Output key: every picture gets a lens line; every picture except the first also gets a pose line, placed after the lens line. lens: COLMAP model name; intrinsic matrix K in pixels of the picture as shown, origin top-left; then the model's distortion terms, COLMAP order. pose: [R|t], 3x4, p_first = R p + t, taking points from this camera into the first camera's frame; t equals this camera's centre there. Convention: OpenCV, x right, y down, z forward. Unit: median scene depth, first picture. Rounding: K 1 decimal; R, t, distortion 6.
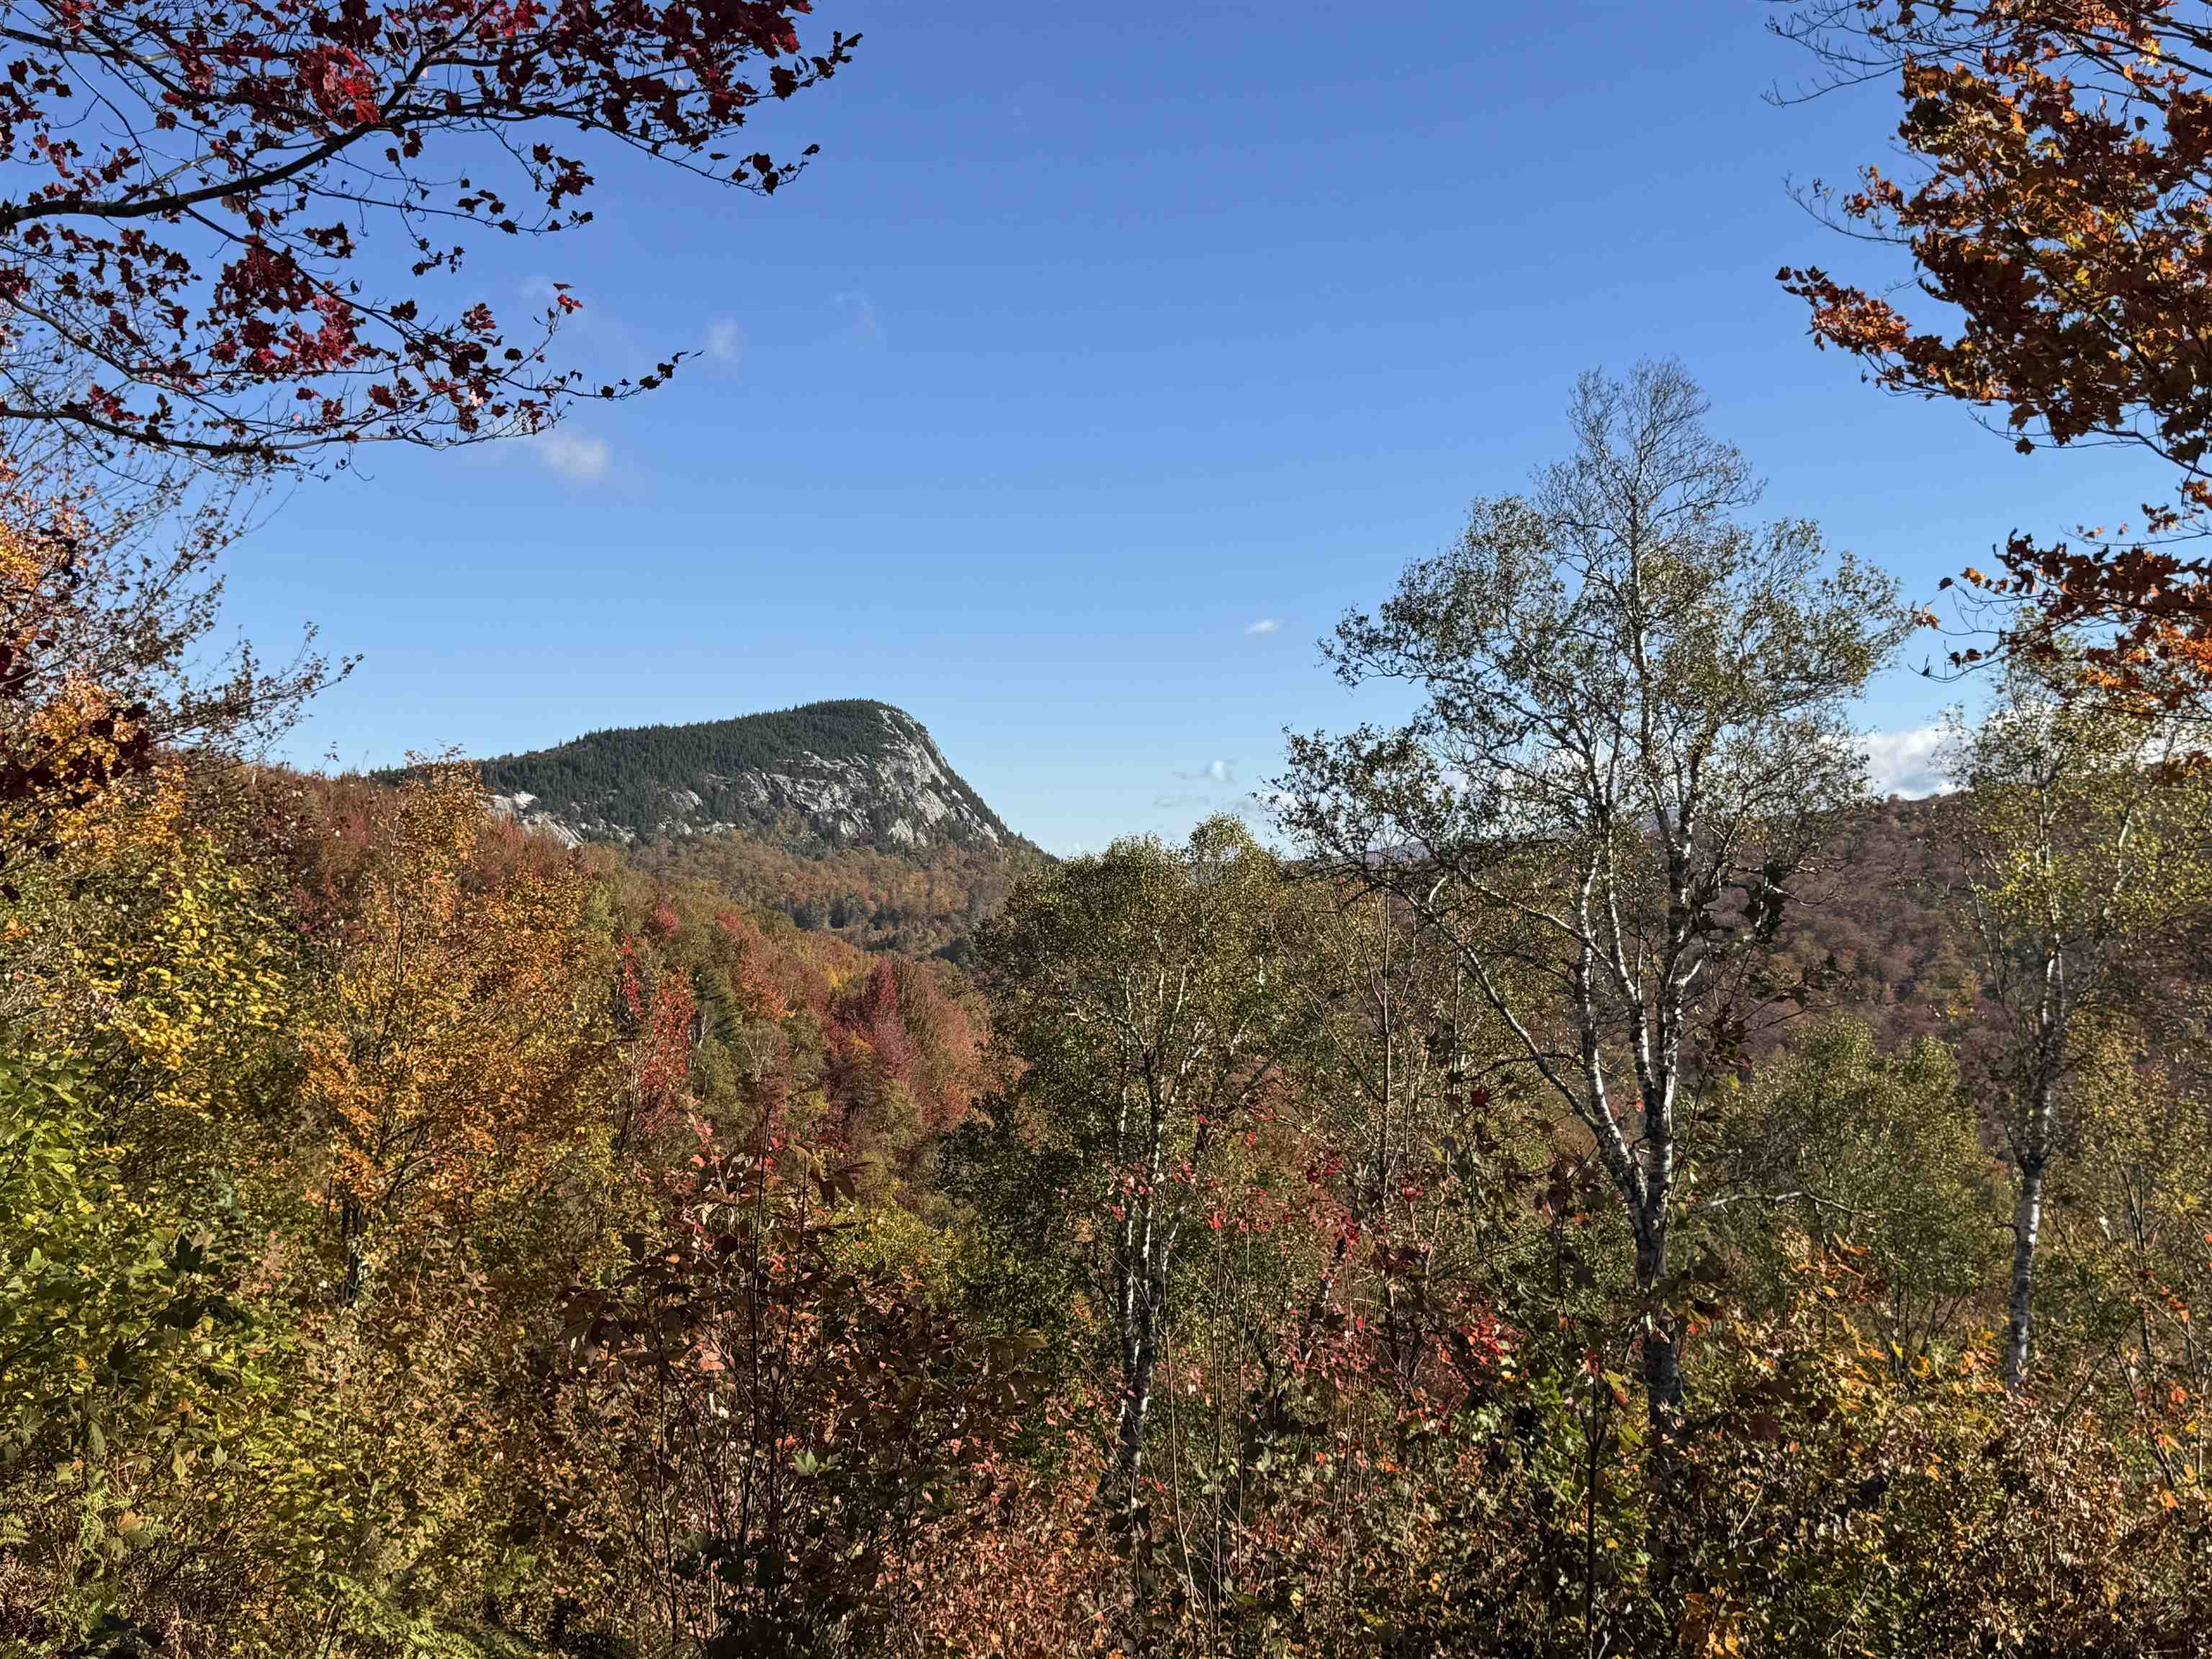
lens RADIAL K [[2488.2, 0, 1110.1], [0, 2488.2, 828.1], [0, 0, 1]] dist [0.021276, 0.000000]
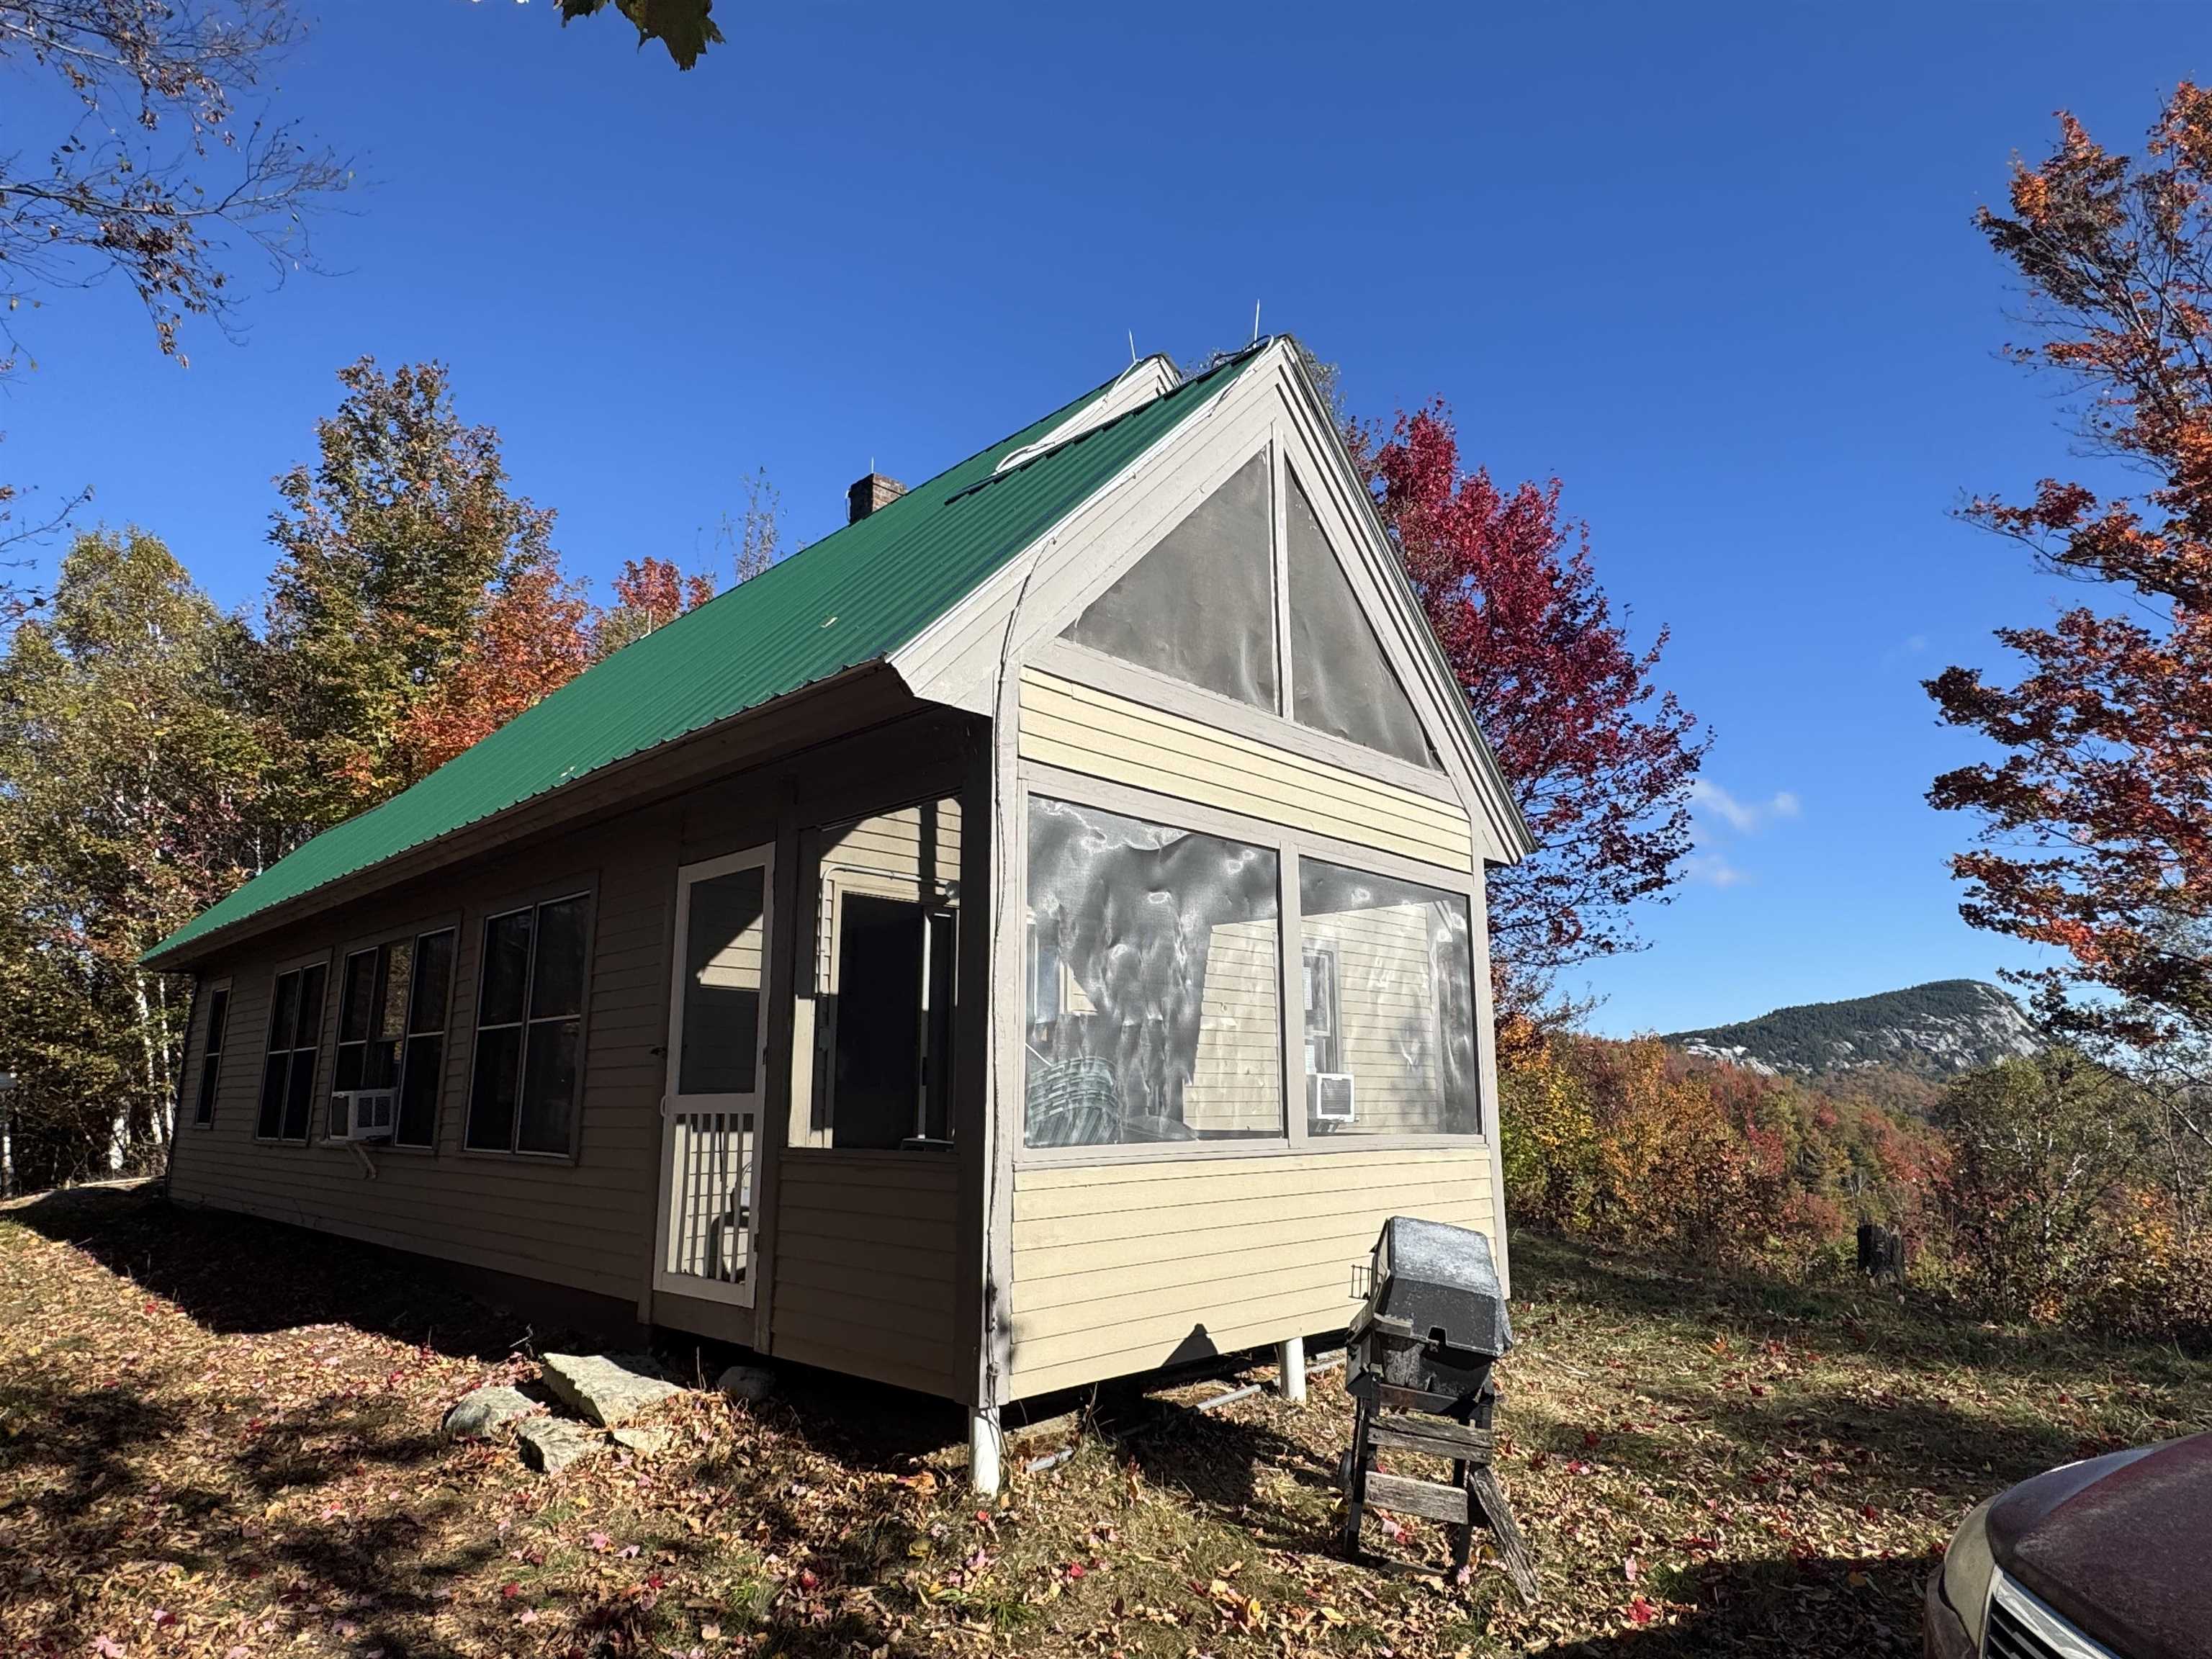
lens RADIAL K [[1294.9, 0, 1108.8], [0, 1294.9, 828.0], [0, 0, 1]] dist [0.001751, 0.000071]
pose [[0.779274, -0.138375, -0.611216, 0.130022], [0.023463, 0.981076, -0.192194, 0.007813], [0.626244, 0.135430, 0.767774, -0.357359]]
